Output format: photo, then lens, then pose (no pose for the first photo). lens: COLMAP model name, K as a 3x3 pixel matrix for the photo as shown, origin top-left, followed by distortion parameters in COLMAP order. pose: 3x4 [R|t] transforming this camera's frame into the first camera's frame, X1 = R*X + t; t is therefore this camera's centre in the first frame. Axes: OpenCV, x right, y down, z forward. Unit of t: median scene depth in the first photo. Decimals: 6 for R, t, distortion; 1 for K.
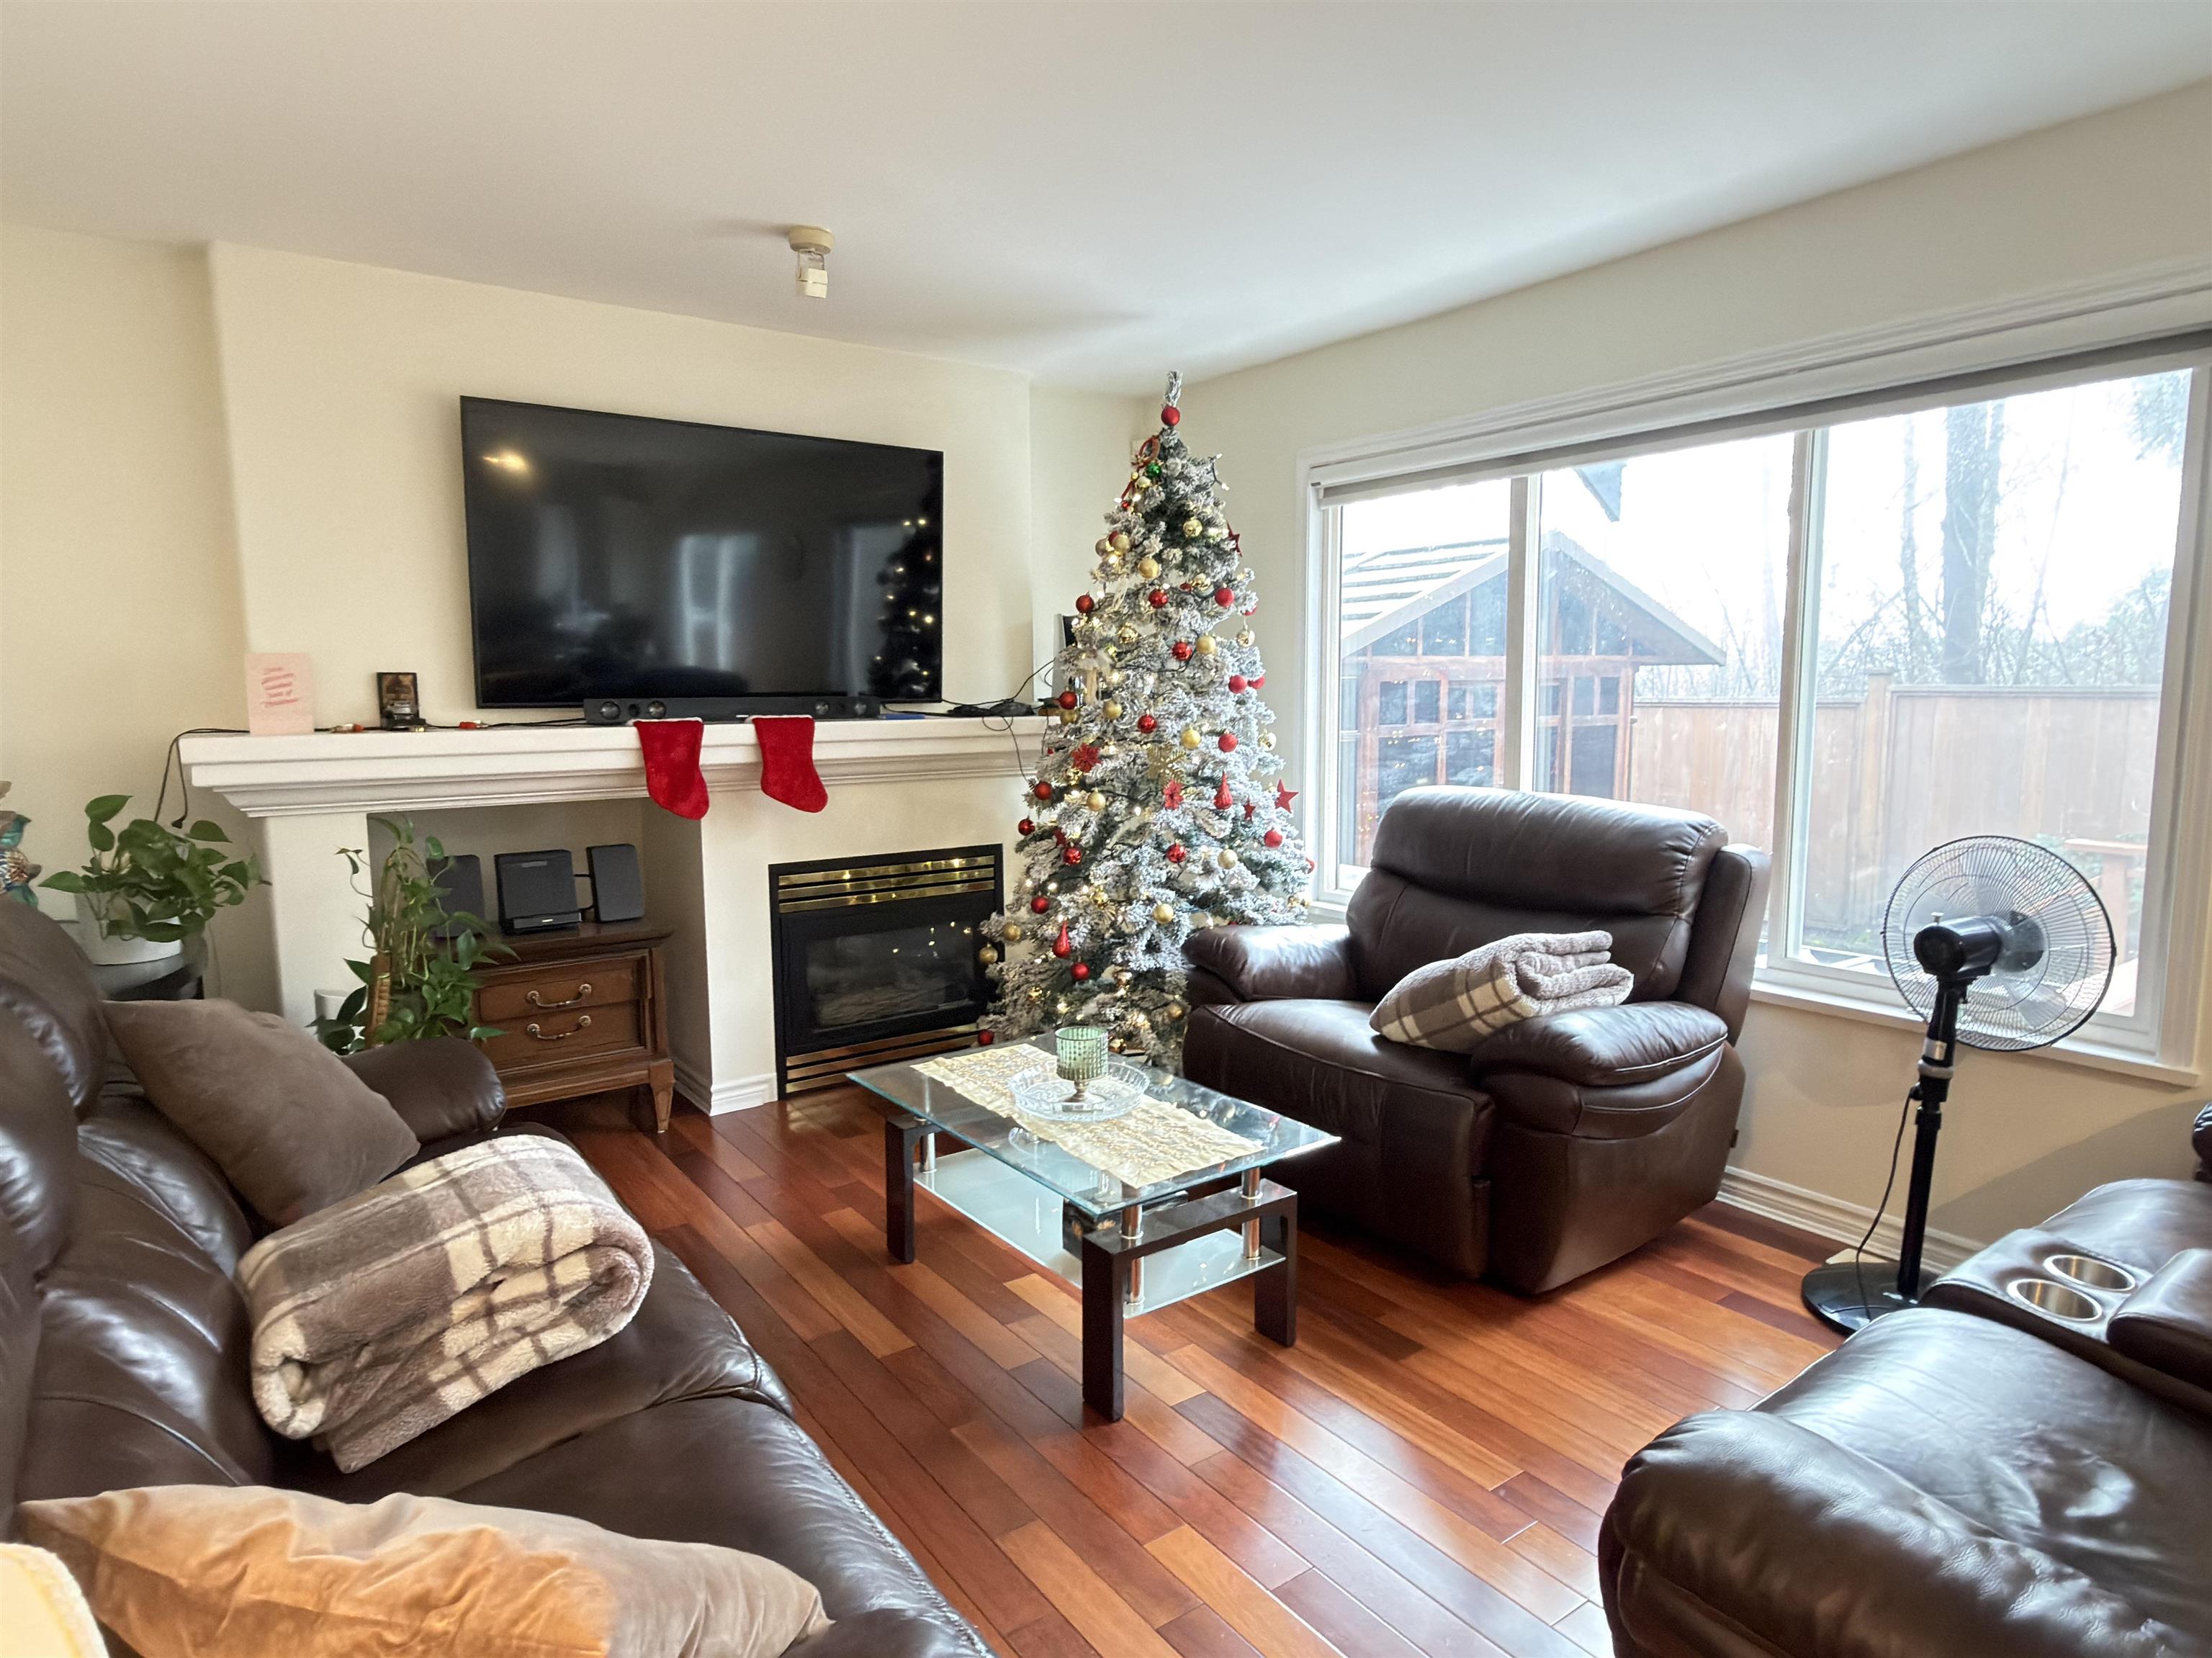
lens RADIAL K [[1277.3, 0, 1105.6], [0, 1277.3, 829.7], [0, 0, 1]] dist [-0.001723, -0.001040]
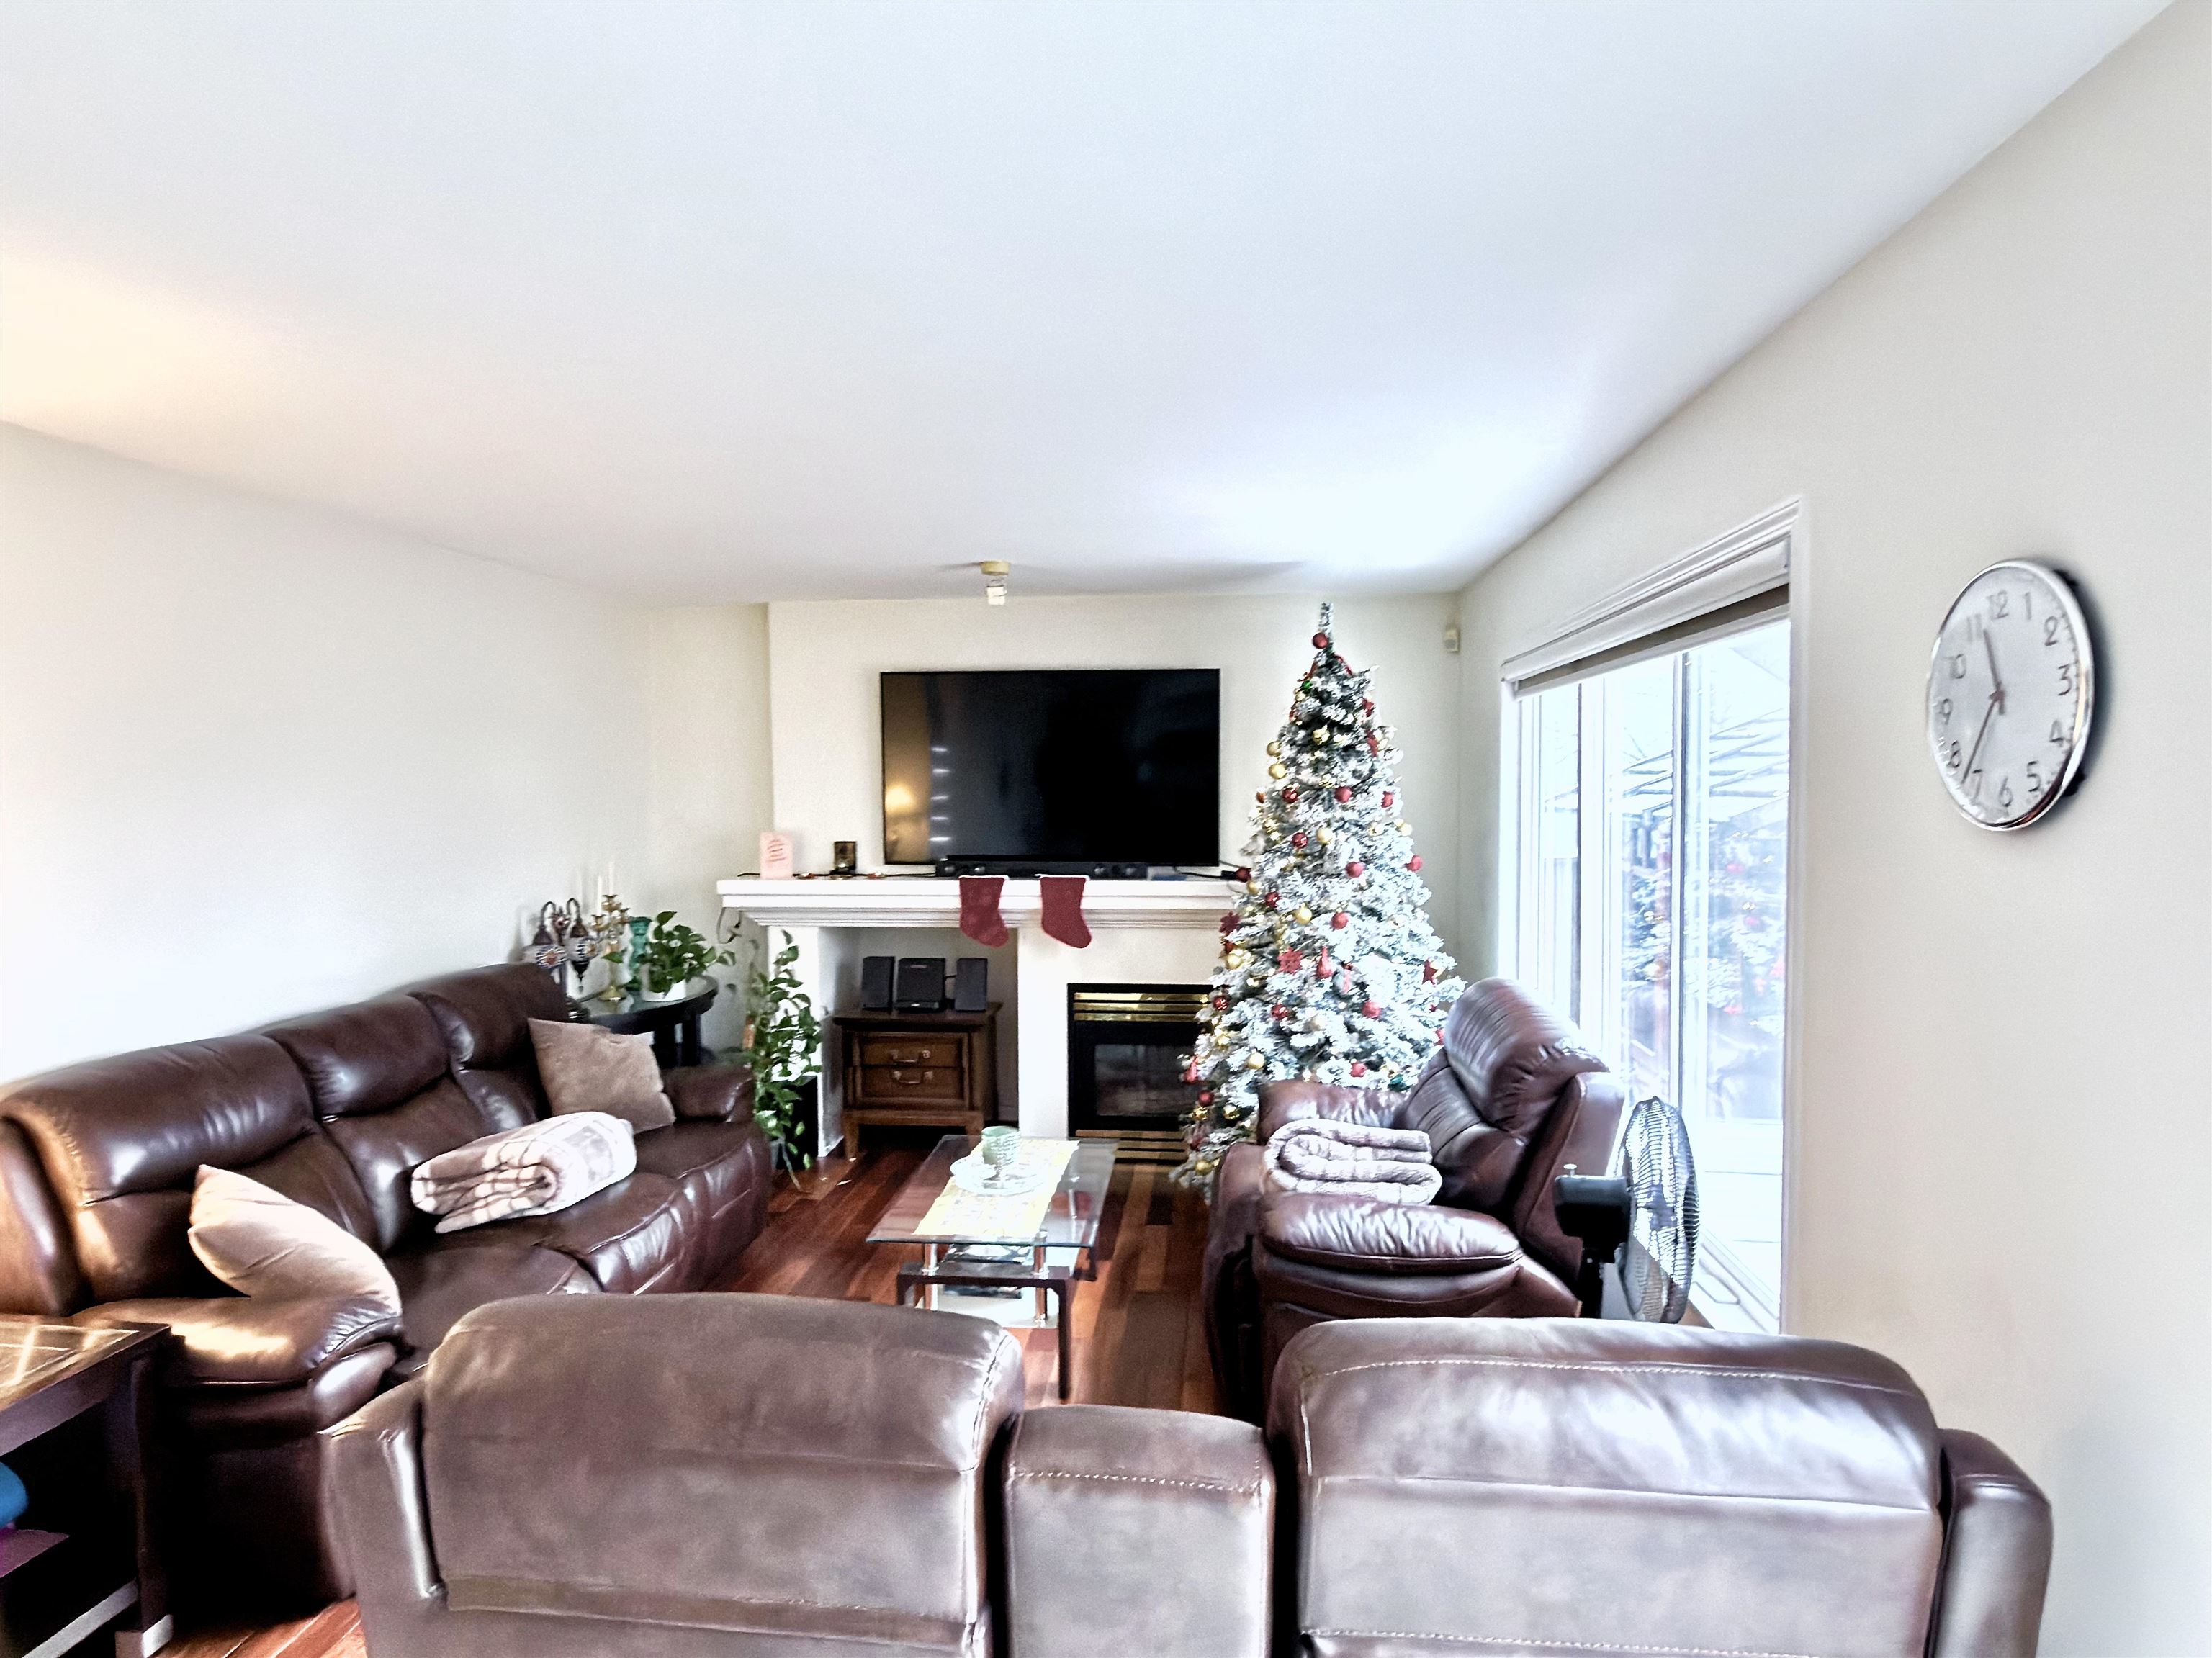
lens RADIAL K [[1277.3, 0, 1106.6], [0, 1277.3, 832.0], [0, 0, 1]] dist [-0.001723, -0.001040]
pose [[0.748116, 0.029067, -0.662931, 0.734094], [-0.075213, 0.996316, -0.041192, -0.088595], [0.659292, 0.080677, 0.747547, 0.000937]]
